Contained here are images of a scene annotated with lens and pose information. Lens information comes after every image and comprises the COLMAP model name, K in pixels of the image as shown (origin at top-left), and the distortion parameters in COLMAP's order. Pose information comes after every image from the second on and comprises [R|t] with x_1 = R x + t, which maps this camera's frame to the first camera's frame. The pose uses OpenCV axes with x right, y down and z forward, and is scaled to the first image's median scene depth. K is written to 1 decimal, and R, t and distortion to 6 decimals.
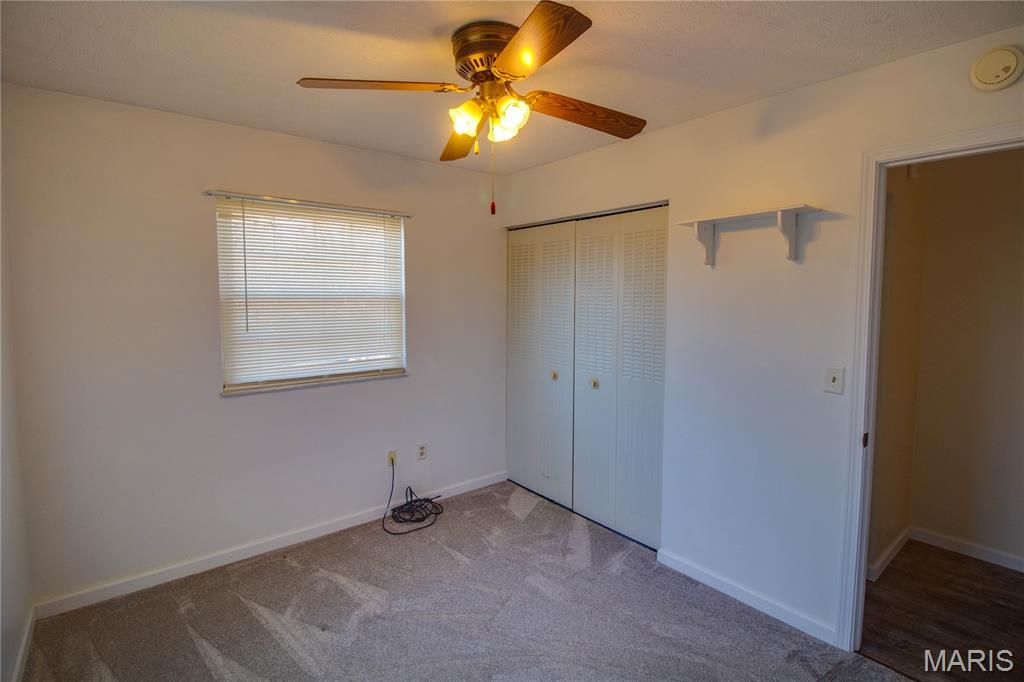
lens RADIAL K [[492.9, 0, 511.1], [0, 492.9, 340.1], [0, 0, 1]] dist [-0.019054, -0.000431]
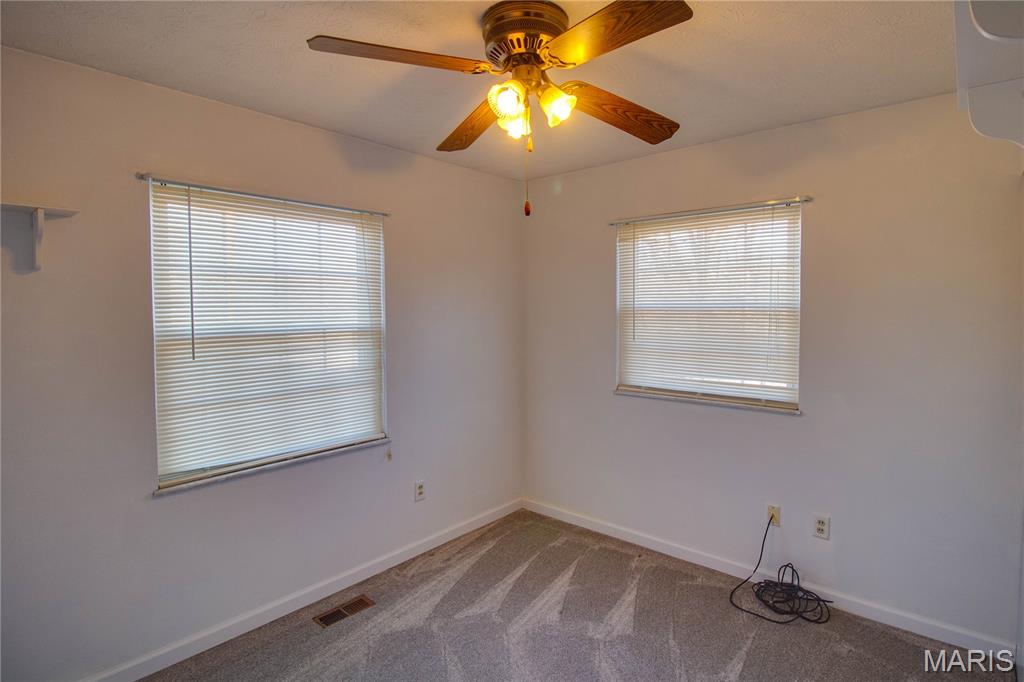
lens RADIAL K [[492.9, 0, 509.5], [0, 492.9, 333.5], [0, 0, 1]] dist [-0.019054, -0.000431]
pose [[0.180420, 0.047159, -0.982458, 0.448879], [-0.084228, 0.995922, 0.032337, -0.038762], [0.979977, 0.076917, 0.183656, 0.446381]]
